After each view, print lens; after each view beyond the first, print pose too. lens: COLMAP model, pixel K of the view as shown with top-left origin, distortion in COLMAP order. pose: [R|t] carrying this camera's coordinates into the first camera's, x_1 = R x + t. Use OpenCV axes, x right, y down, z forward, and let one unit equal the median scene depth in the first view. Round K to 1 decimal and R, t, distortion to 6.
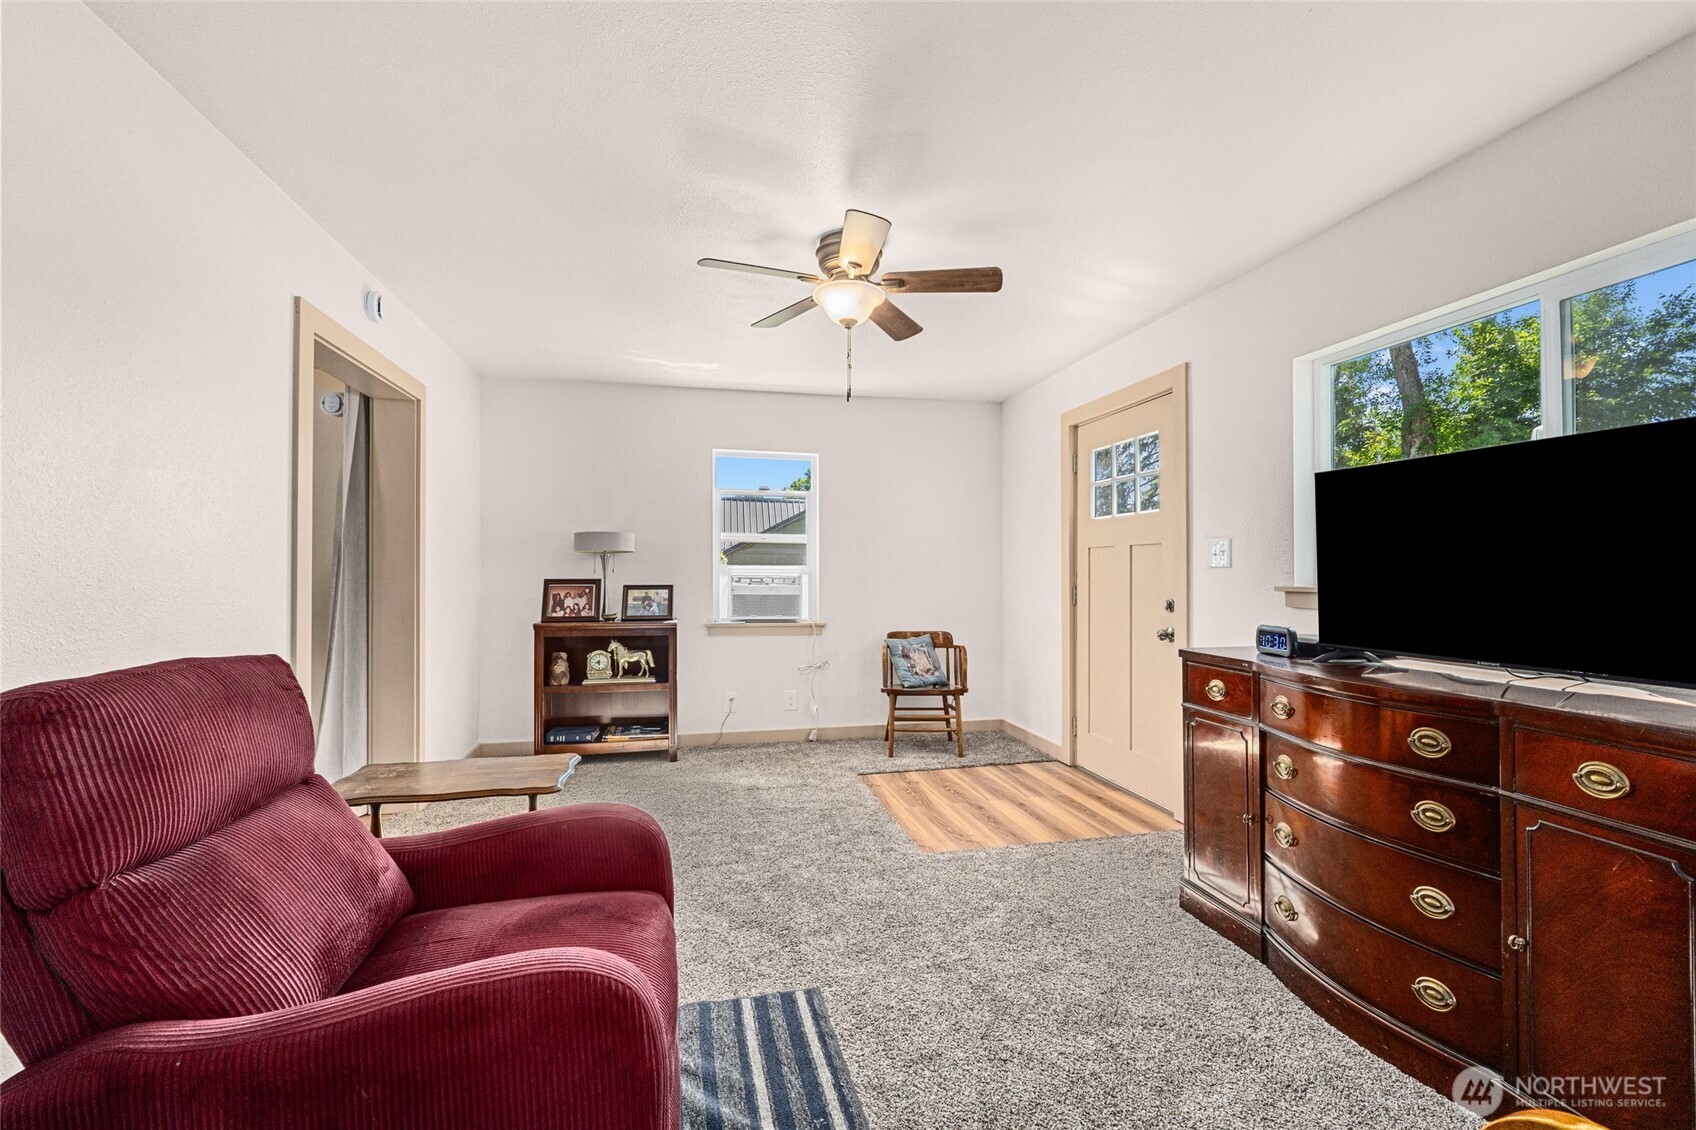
lens RADIAL K [[719.4, 0, 848.9], [0, 719.4, 565.5], [0, 0, 1]] dist [-0.000671, -0.000449]
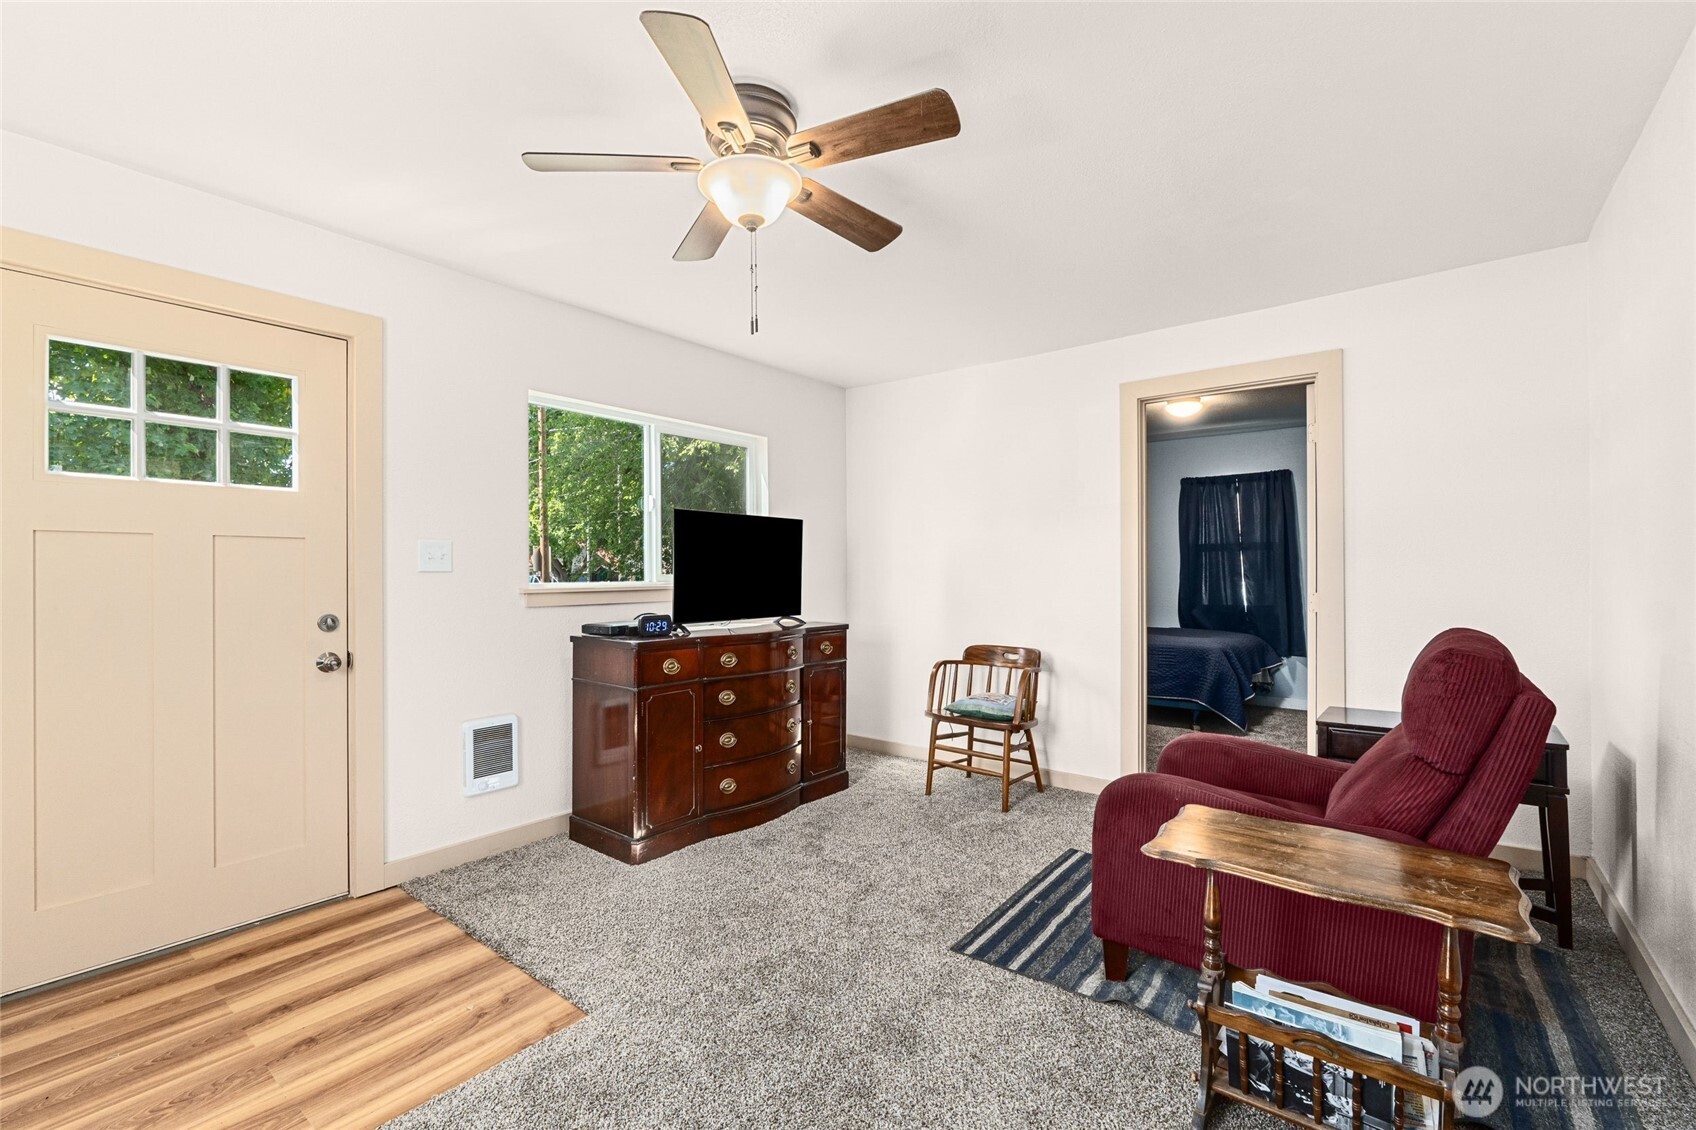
lens RADIAL K [[719.4, 0, 841.7], [0, 719.4, 571.0], [0, 0, 1]] dist [-0.000671, -0.000449]
pose [[-0.630727, 0.006757, 0.775975, -0.353655], [-0.001029, 0.999954, -0.009544, 0.006728], [-0.776004, -0.006818, -0.630691, 0.807961]]
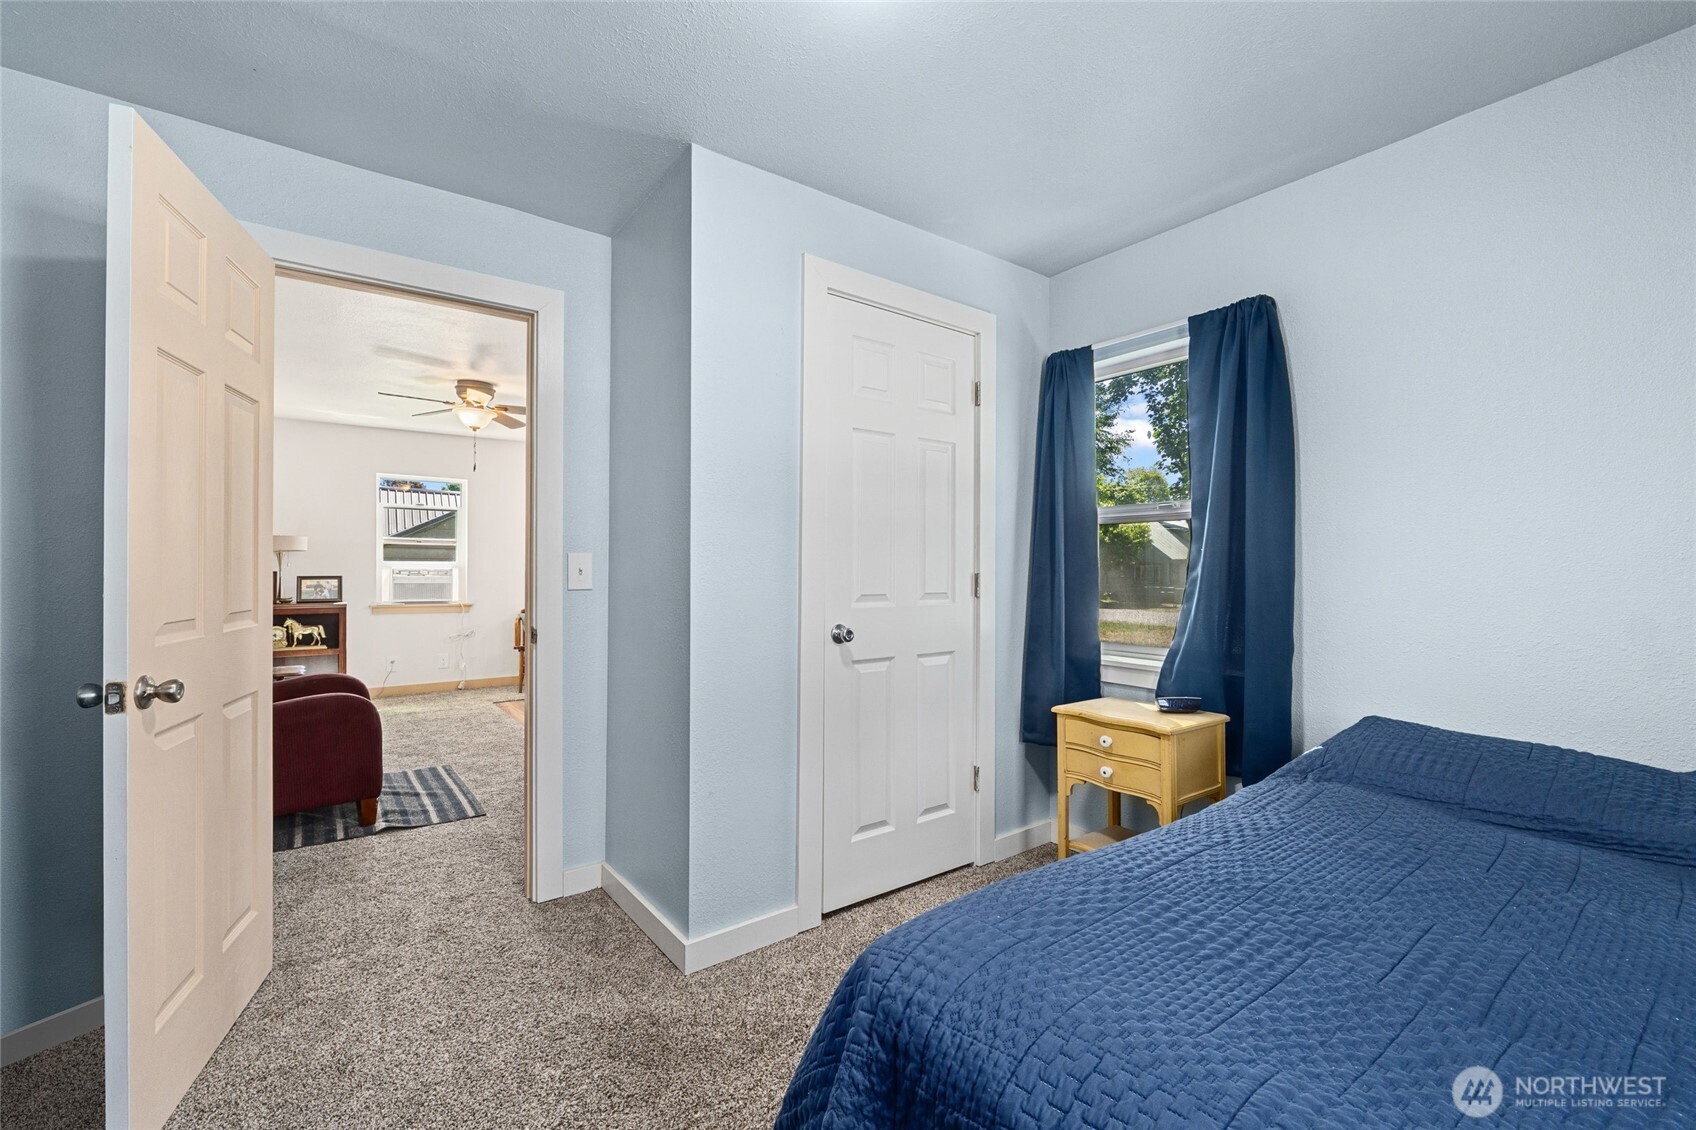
lens RADIAL K [[719.4, 0, 844.8], [0, 719.4, 562.6], [0, 0, 1]] dist [-0.000671, -0.000449]
pose [[0.915569, 0.004176, 0.402138, 0.074308], [-0.004604, 0.999989, 0.000097, -0.002331], [-0.402134, -0.001940, 0.915579, -0.610850]]
